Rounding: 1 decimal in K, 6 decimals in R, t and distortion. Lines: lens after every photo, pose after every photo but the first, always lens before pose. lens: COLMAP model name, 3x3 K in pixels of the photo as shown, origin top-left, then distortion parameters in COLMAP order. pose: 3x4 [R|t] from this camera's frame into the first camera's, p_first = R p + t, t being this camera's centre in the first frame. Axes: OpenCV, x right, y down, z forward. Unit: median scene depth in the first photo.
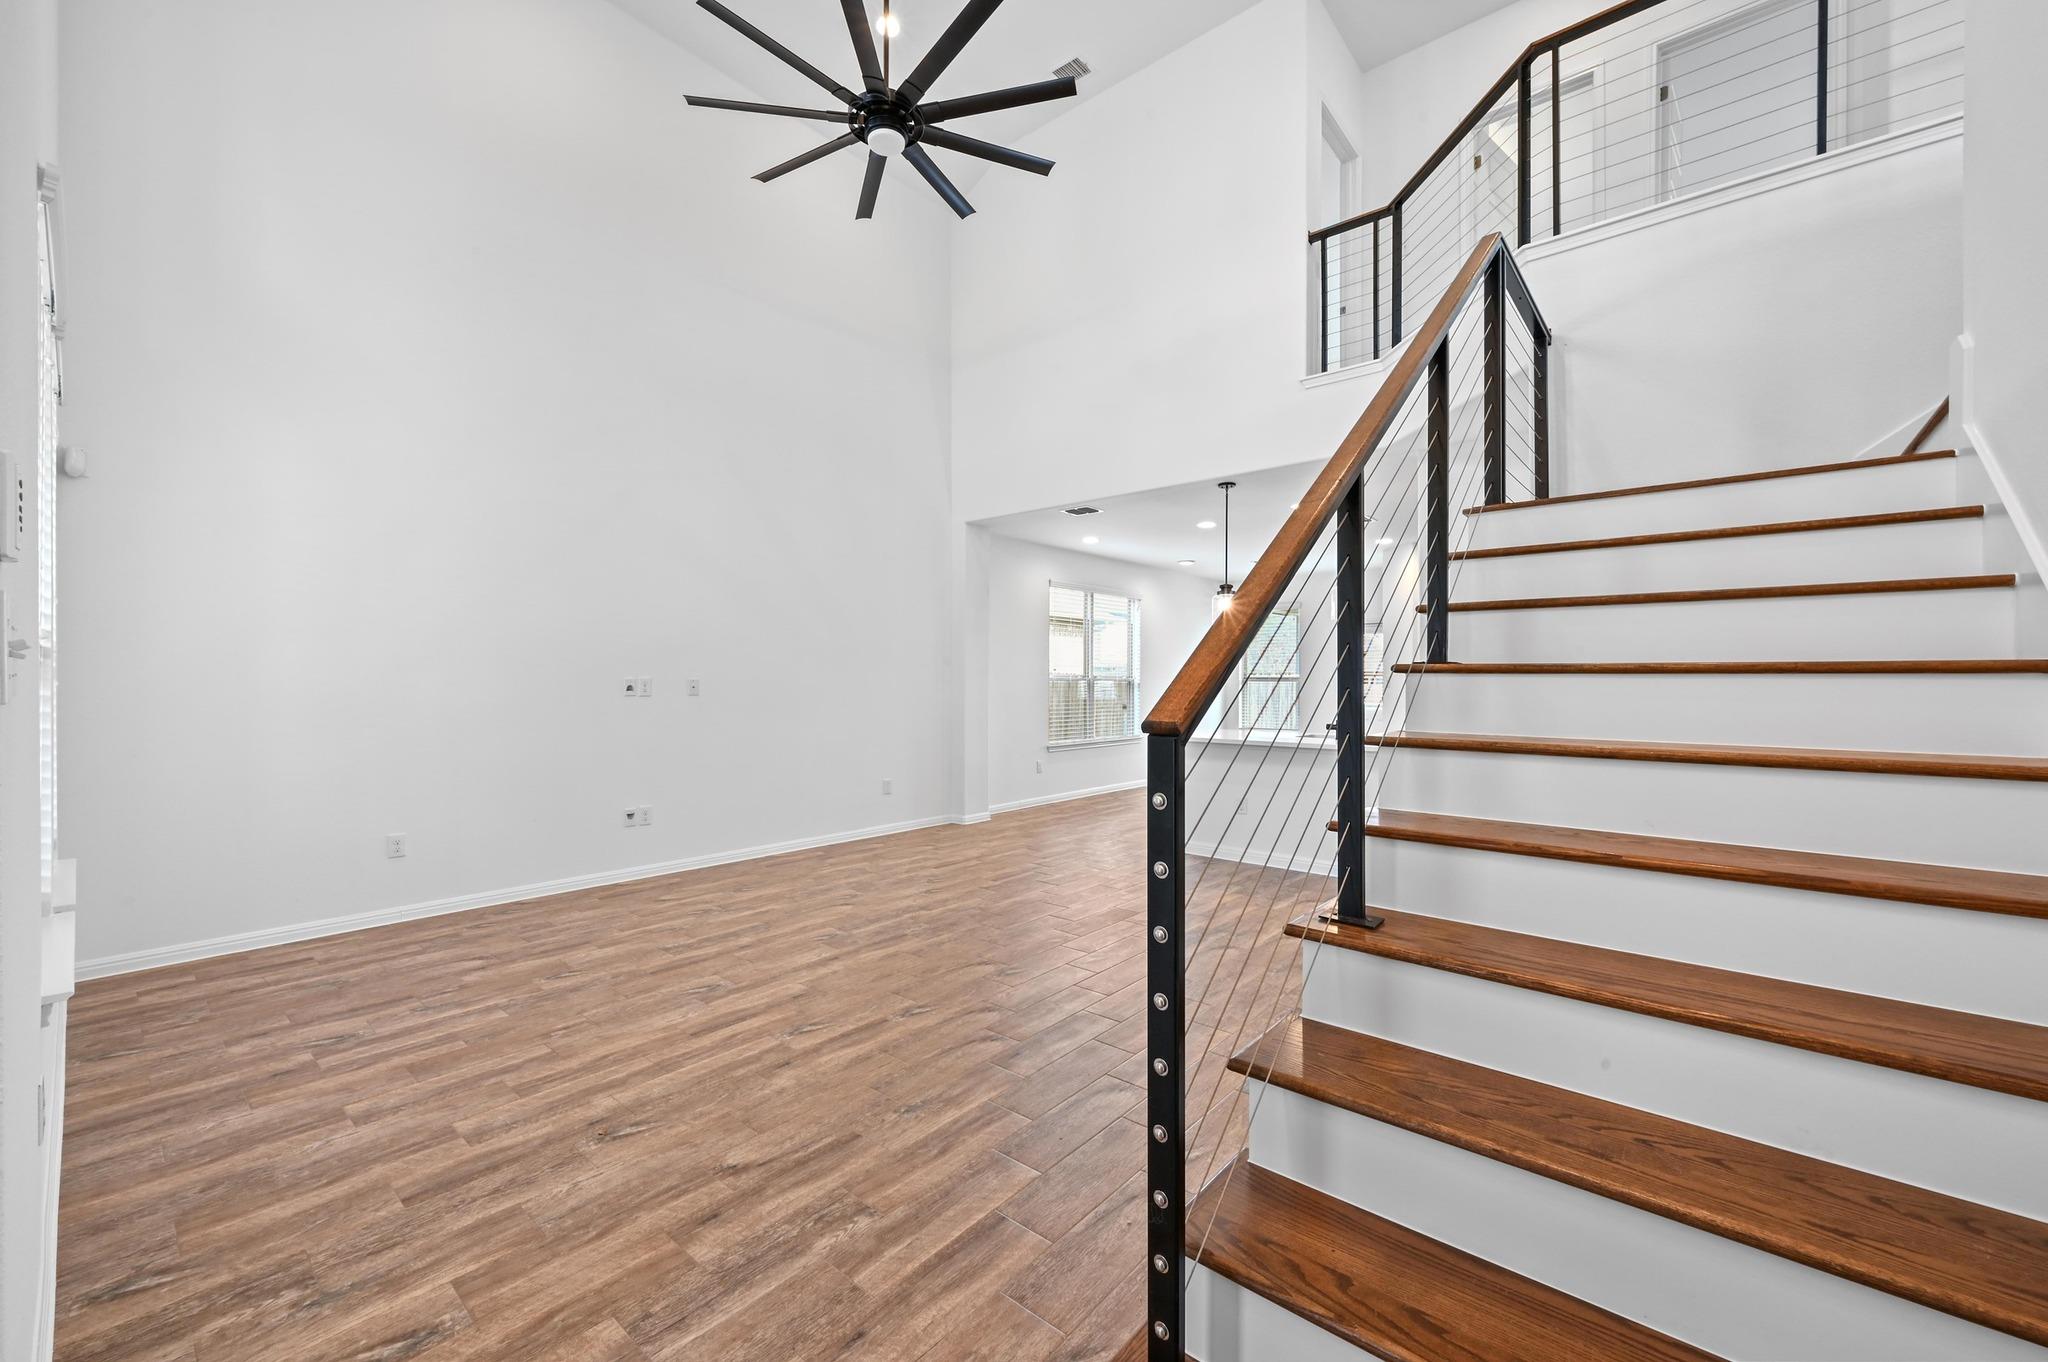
lens RADIAL K [[812.3, 0, 1028.3], [0, 812.3, 680.9], [0, 0, 1]] dist [0.000498, 0.001281]
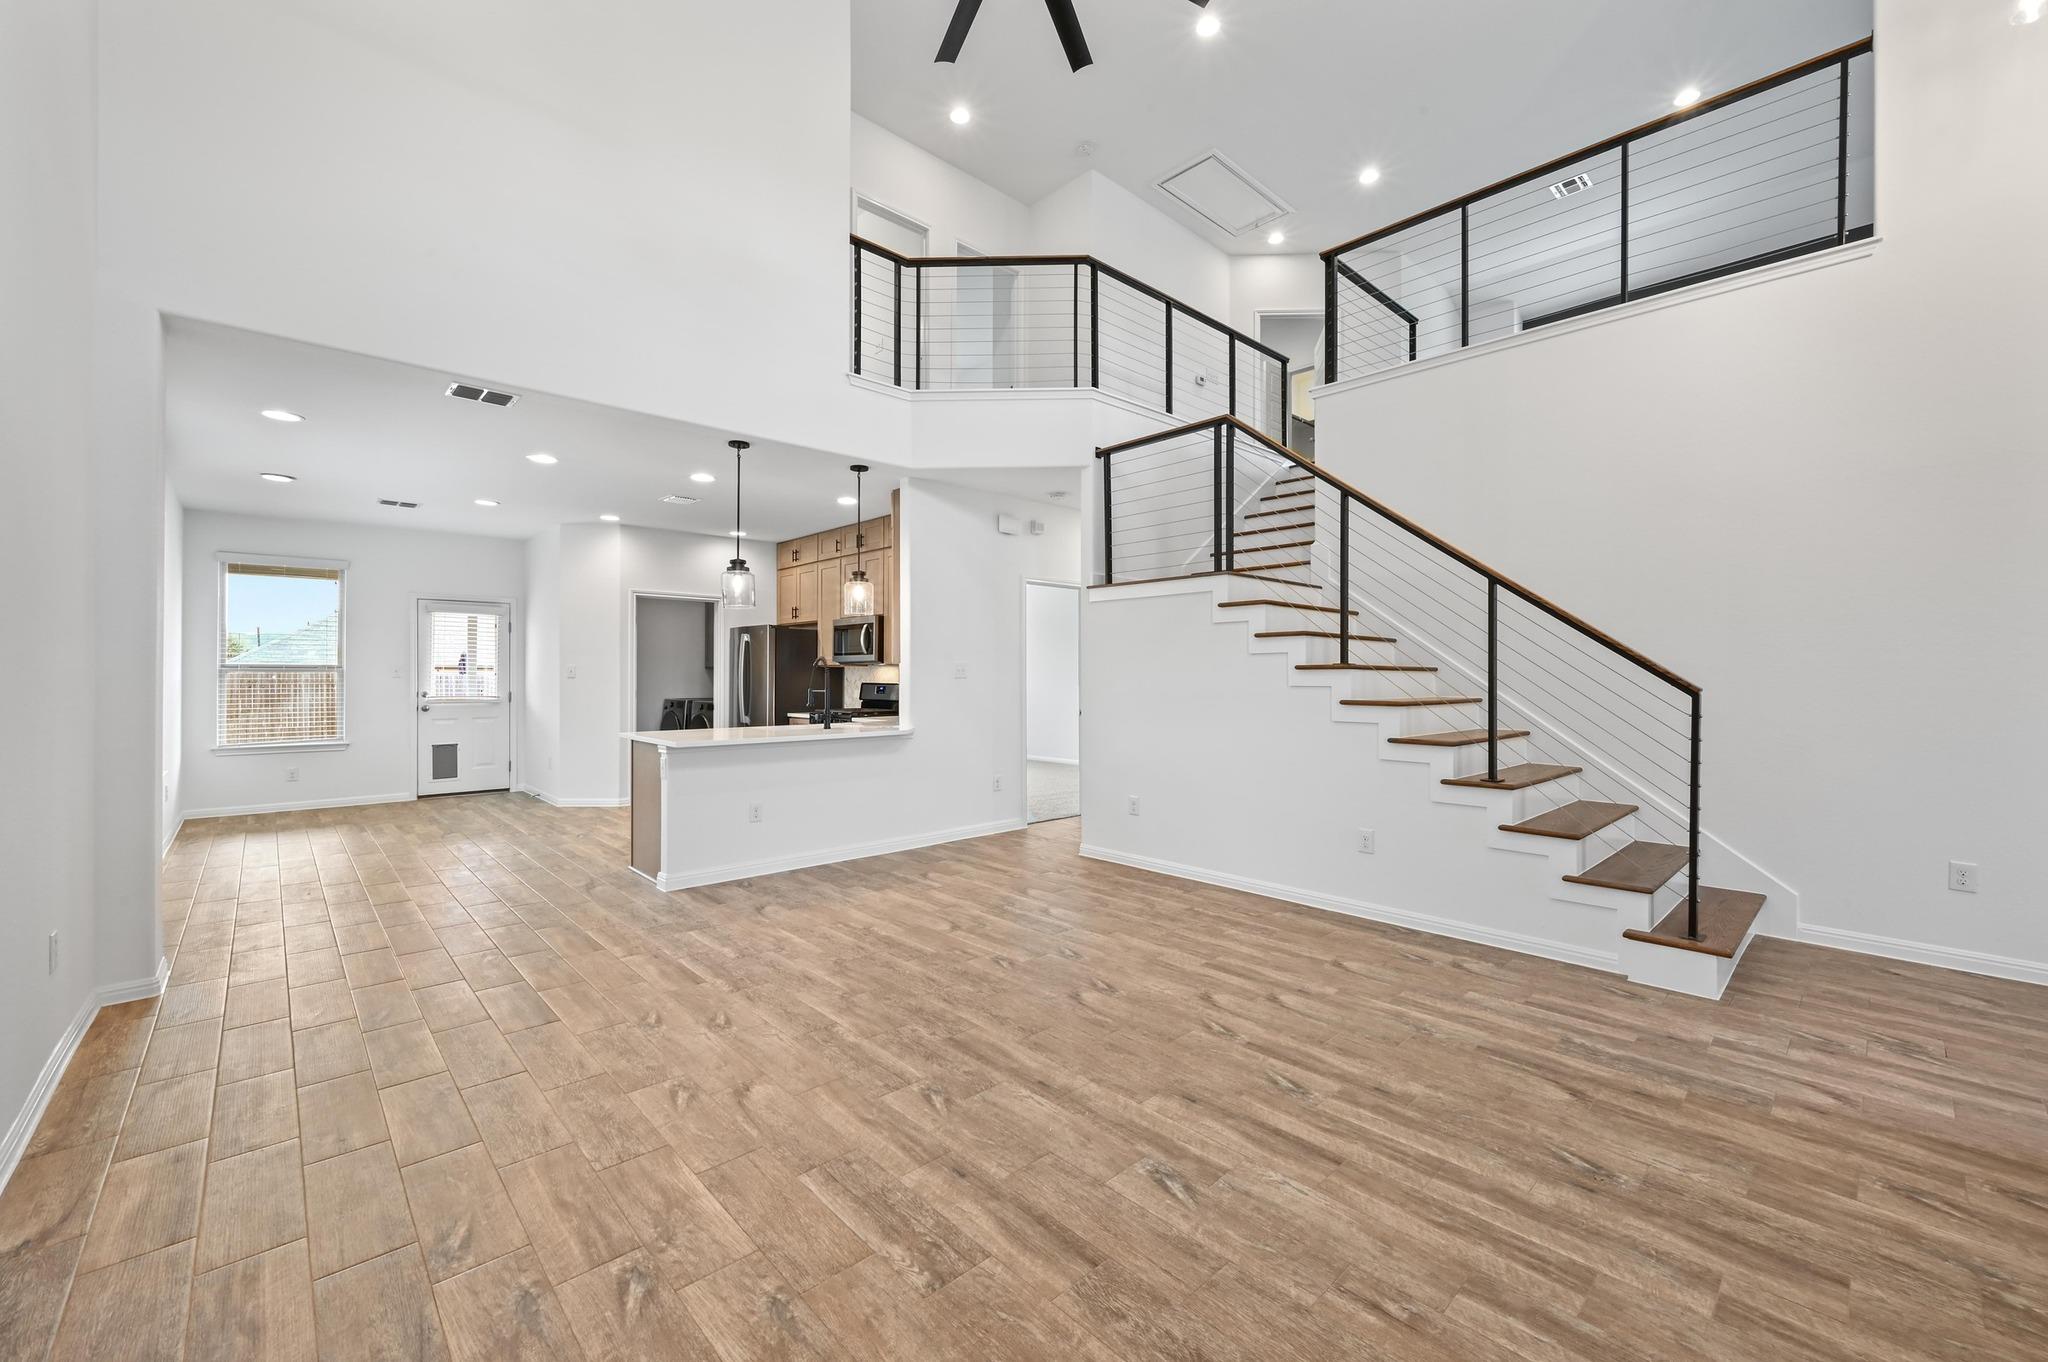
lens RADIAL K [[812.3, 0, 1035.2], [0, 812.3, 671.1], [0, 0, 1]] dist [0.000498, 0.001281]
pose [[0.106381, 0.003800, 0.994318, -1.204854], [-0.002969, 0.999989, -0.003504, 0.002837], [-0.994321, -0.002579, 0.106391, 1.238015]]
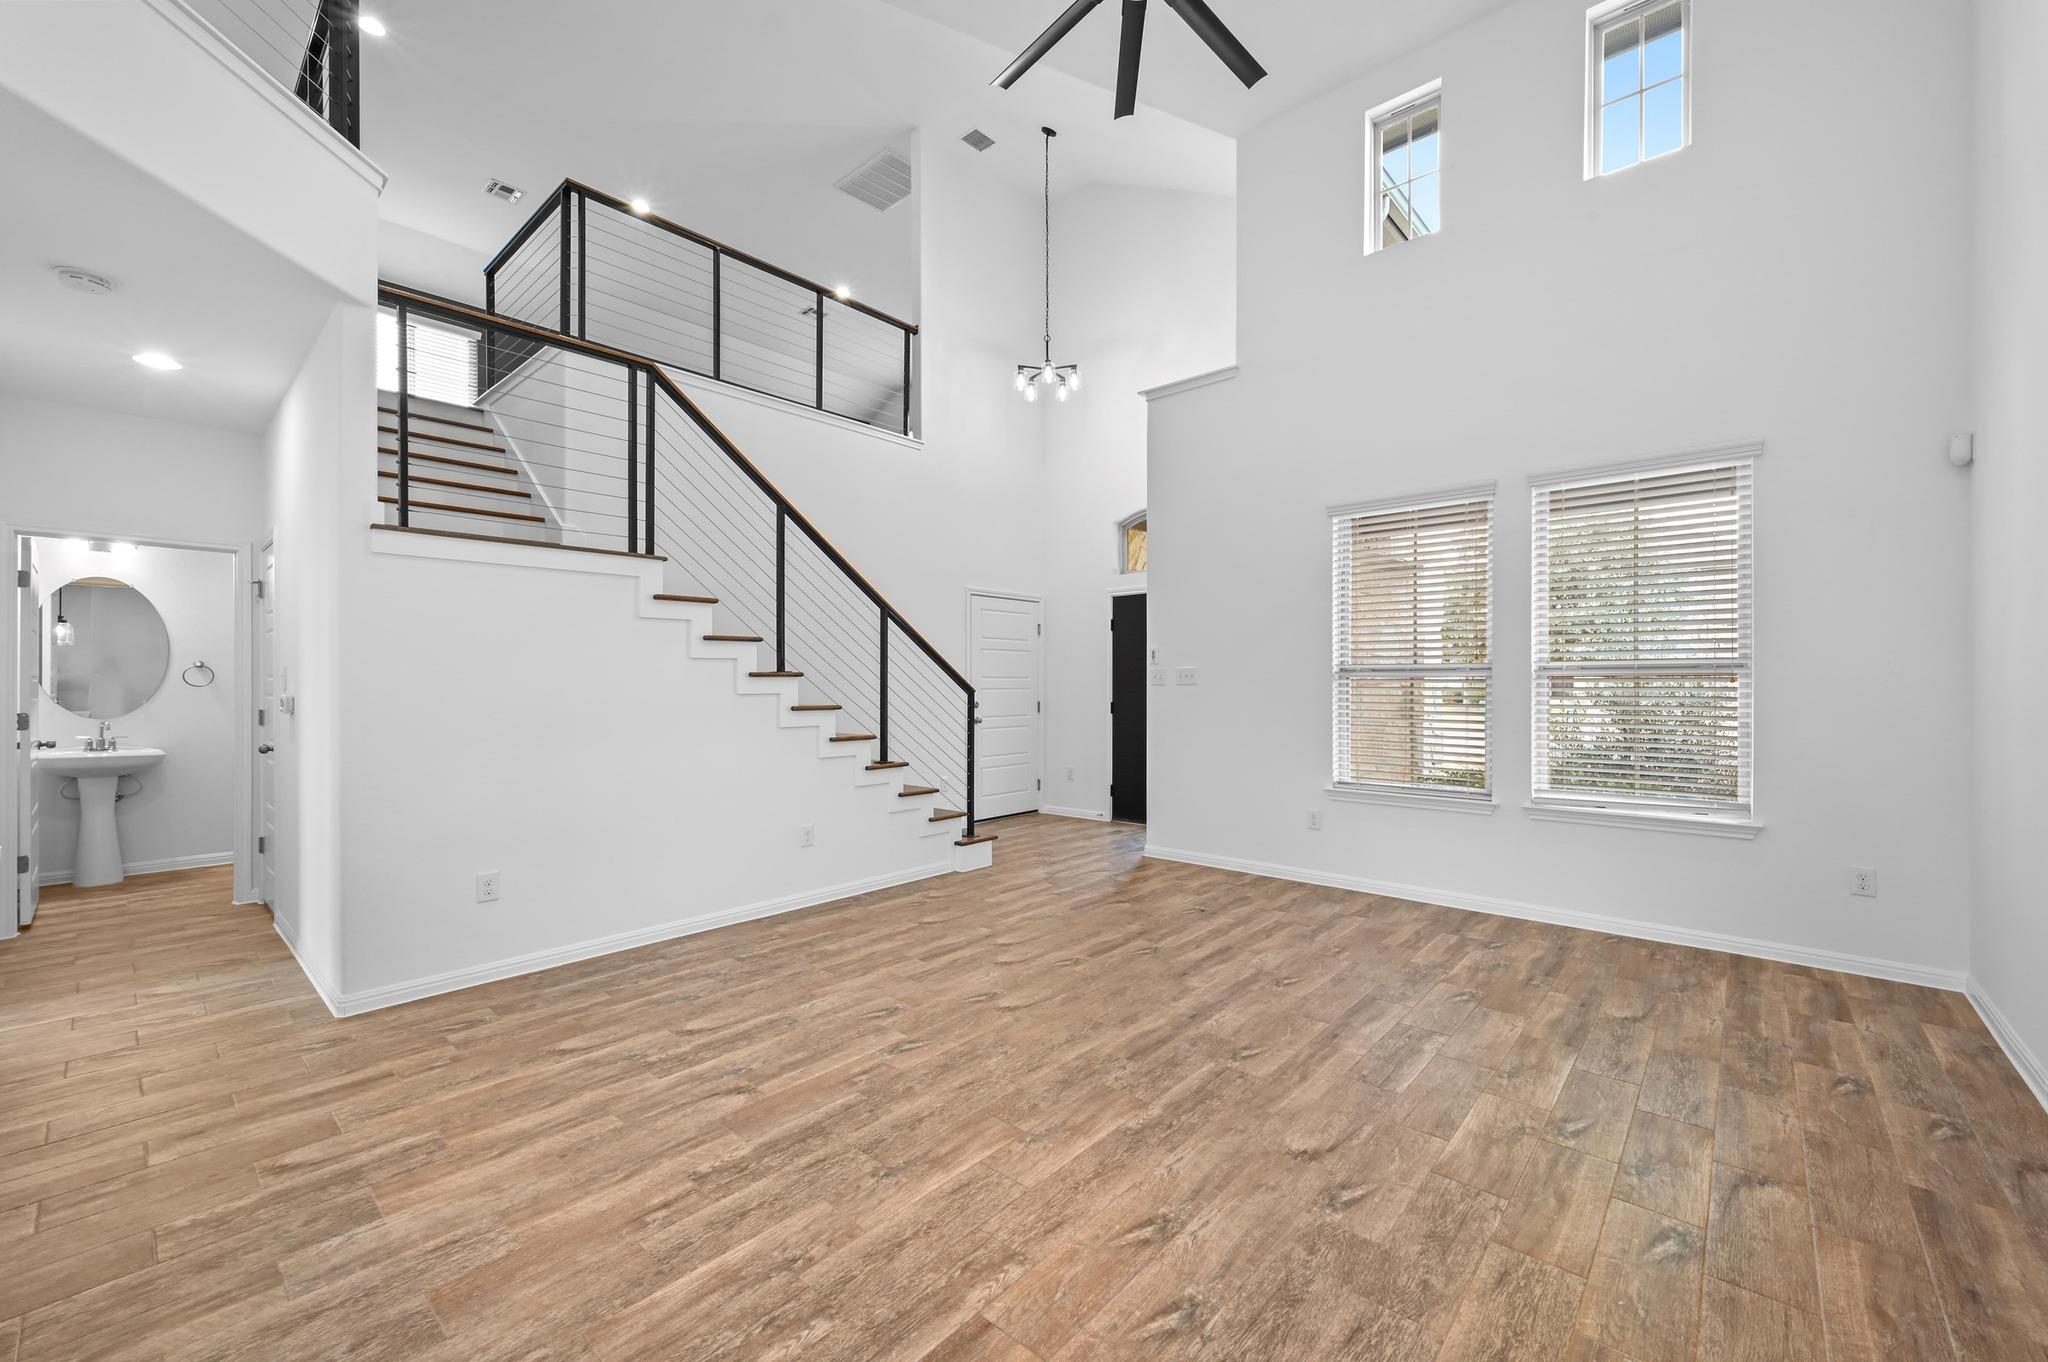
lens RADIAL K [[812.3, 0, 1029.7], [0, 812.3, 687.5], [0, 0, 1]] dist [0.000498, 0.001281]
pose [[-0.999742, 0.001397, 0.022680, -0.122102], [0.001454, 0.999996, 0.002497, 0.009553], [-0.022677, 0.002530, -0.999740, 2.414073]]
